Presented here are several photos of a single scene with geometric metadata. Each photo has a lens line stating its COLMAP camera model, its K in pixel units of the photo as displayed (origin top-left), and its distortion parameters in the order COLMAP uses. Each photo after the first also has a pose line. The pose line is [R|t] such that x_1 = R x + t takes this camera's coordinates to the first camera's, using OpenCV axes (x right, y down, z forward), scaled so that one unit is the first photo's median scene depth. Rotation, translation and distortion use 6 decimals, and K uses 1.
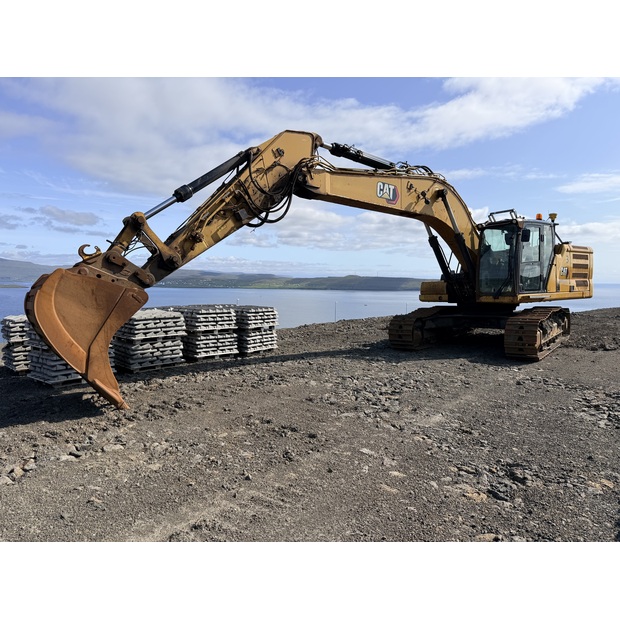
lens RADIAL K [[443.0, 0, 324.4], [0, 443.0, 322.8], [0, 0, 1]] dist [0.037404, -0.004099]
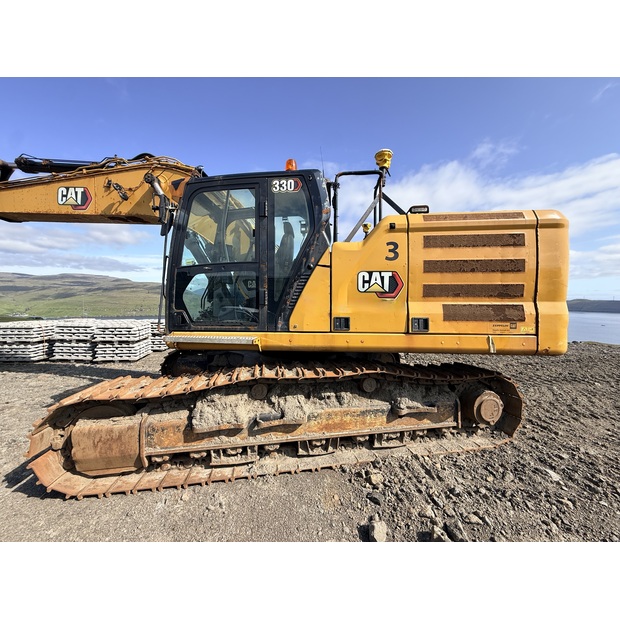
lens RADIAL K [[249.5, 0, 314.2], [0, 249.5, 308.3], [0, 0, 1]] dist [-0.000201, 0.001383]
pose [[0.723400, 0.018960, -0.690168, 0.887213], [-0.069445, 0.996552, -0.045411, -0.104902], [0.686928, 0.080779, 0.722223, 1.097239]]
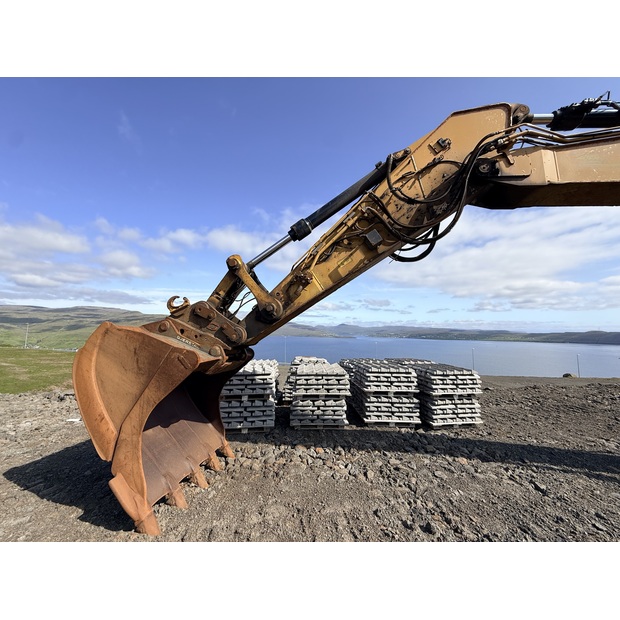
lens RADIAL K [[249.5, 0, 308.0], [0, 249.5, 308.3], [0, 0, 1]] dist [-0.000201, 0.001383]
pose [[0.700934, -0.070708, -0.709713, 0.005804], [-0.071996, 0.982976, -0.169039, -0.059534], [0.709583, 0.169581, 0.683911, 0.593799]]
